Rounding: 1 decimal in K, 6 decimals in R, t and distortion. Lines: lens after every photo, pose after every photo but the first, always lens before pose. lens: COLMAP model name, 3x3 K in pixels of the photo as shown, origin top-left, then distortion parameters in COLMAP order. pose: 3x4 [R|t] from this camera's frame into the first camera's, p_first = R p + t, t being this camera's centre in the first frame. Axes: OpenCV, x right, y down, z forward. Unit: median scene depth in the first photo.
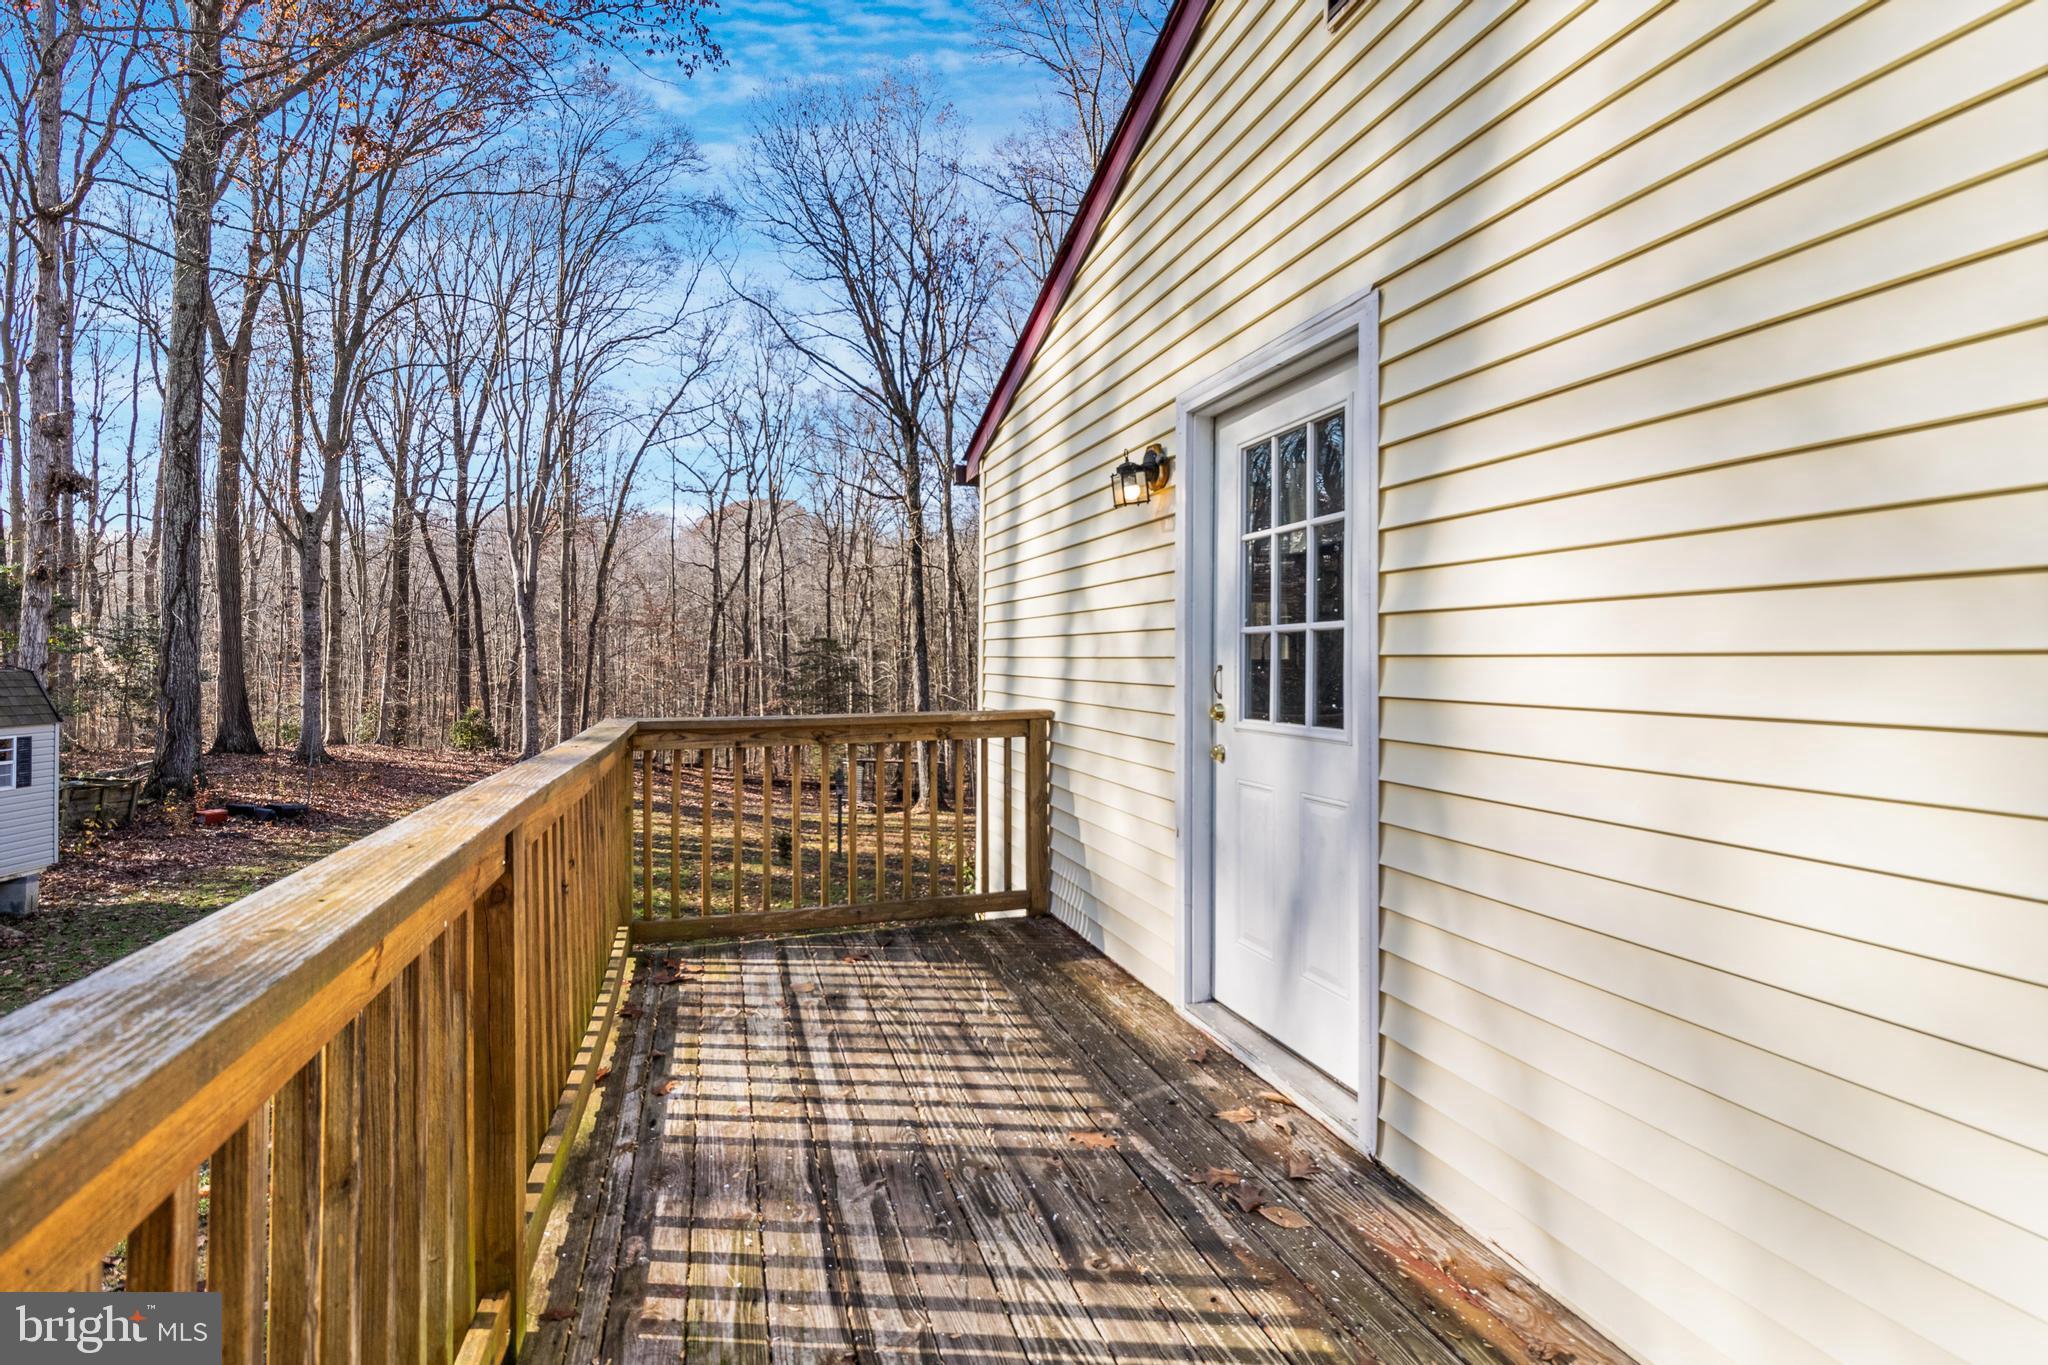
lens RADIAL K [[953.8, 0, 1028.4], [0, 953.8, 652.2], [0, 0, 1]] dist [0.004139, 0.000169]
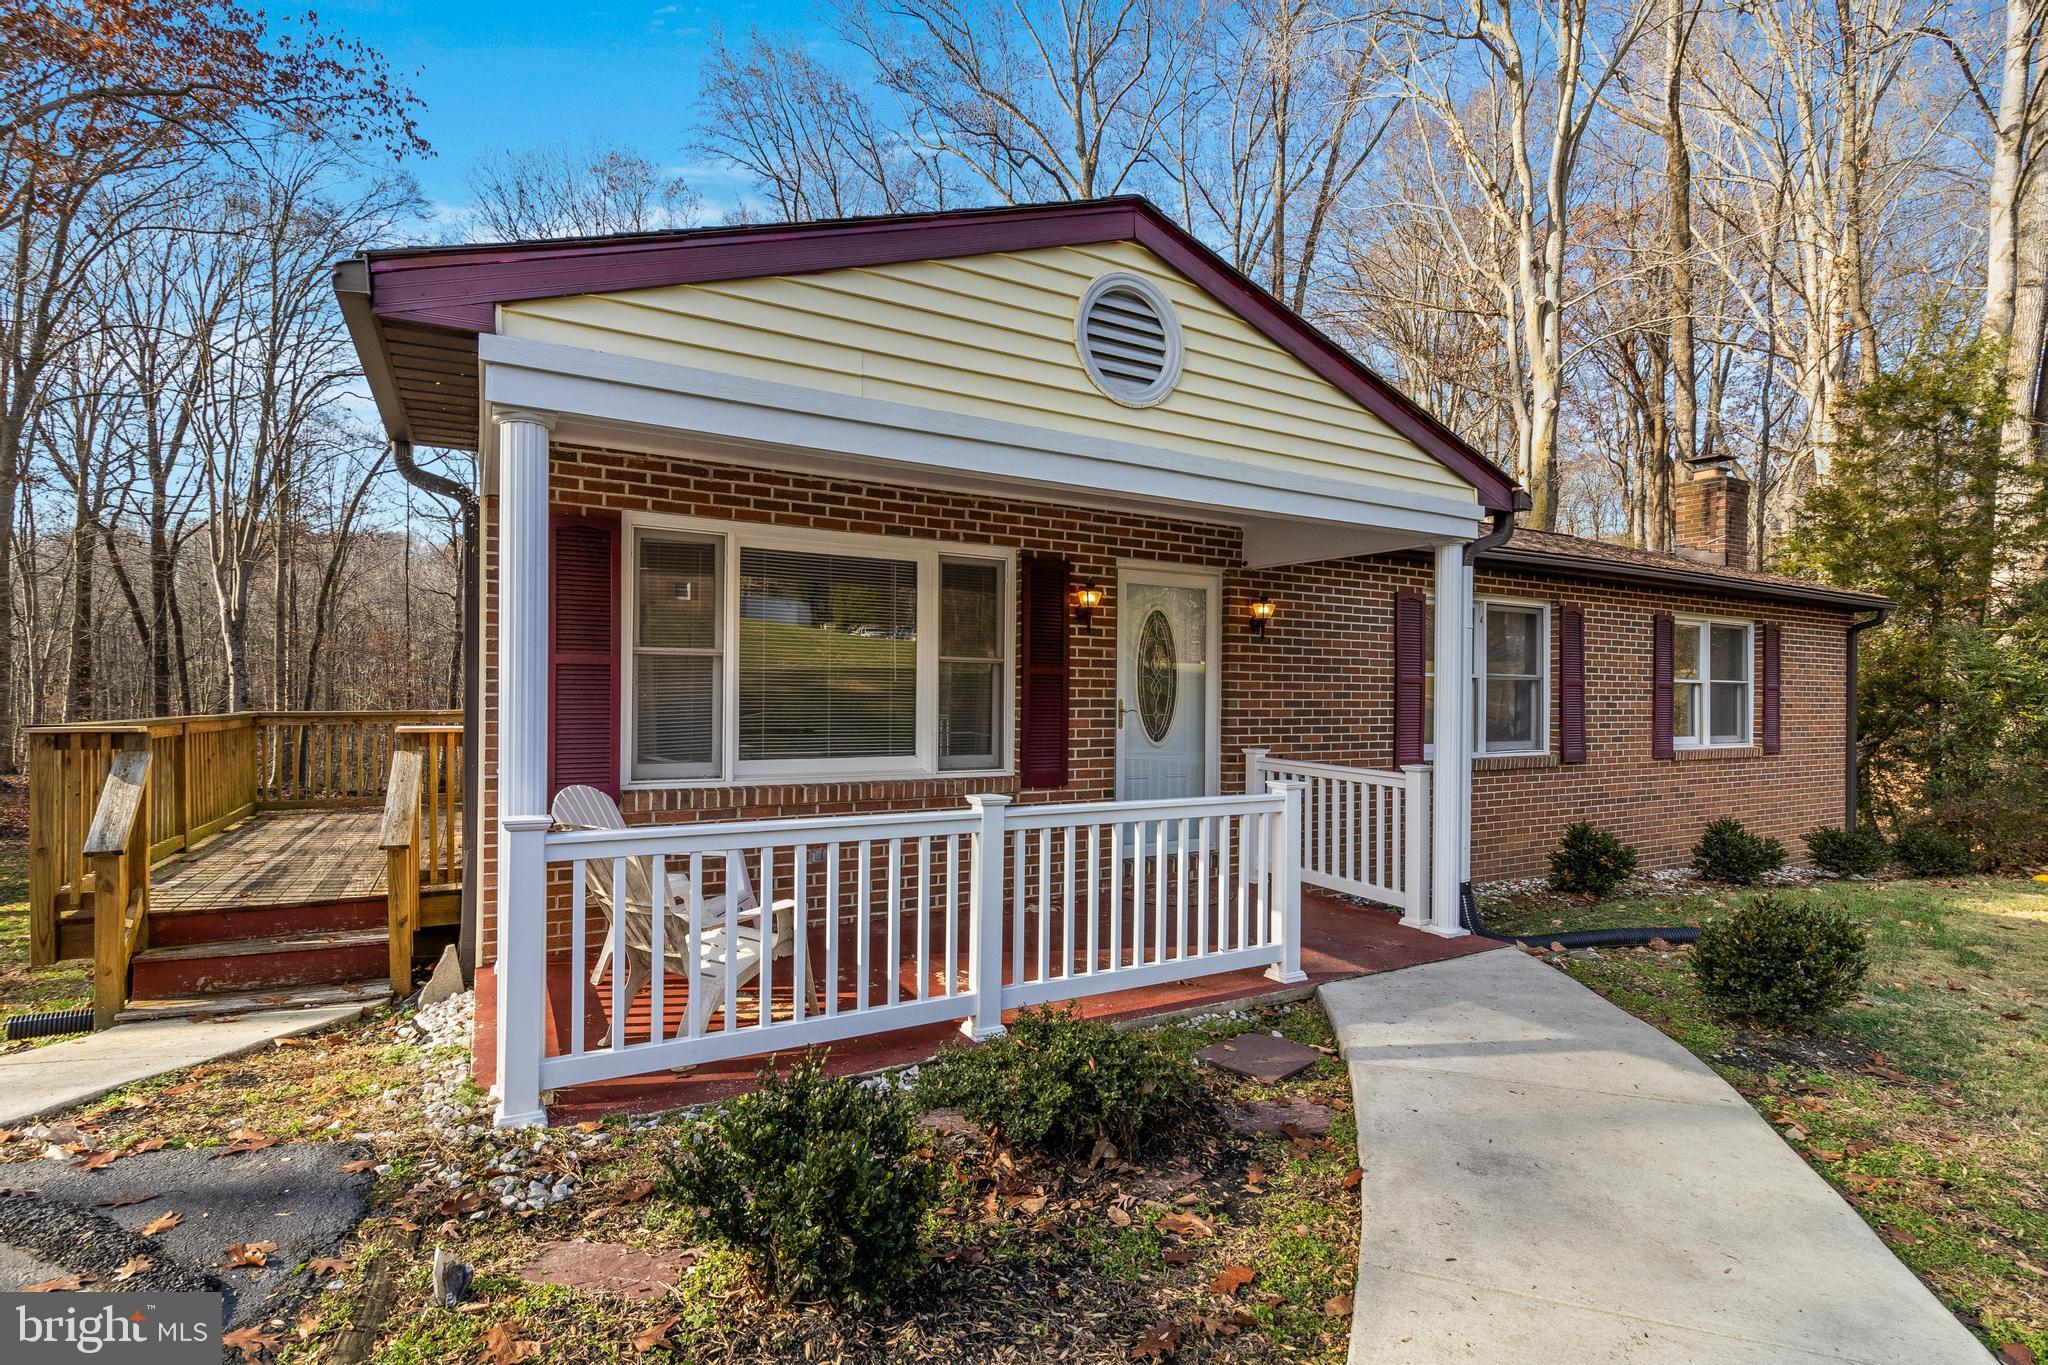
lens RADIAL K [[953.8, 0, 1027.2], [0, 953.8, 694.0], [0, 0, 1]] dist [0.004139, 0.000169]
pose [[0.979676, 0.003690, 0.200551, 0.063812], [-0.005903, 0.999928, 0.010437, -0.000594], [-0.200498, -0.011409, 0.979628, -0.109207]]
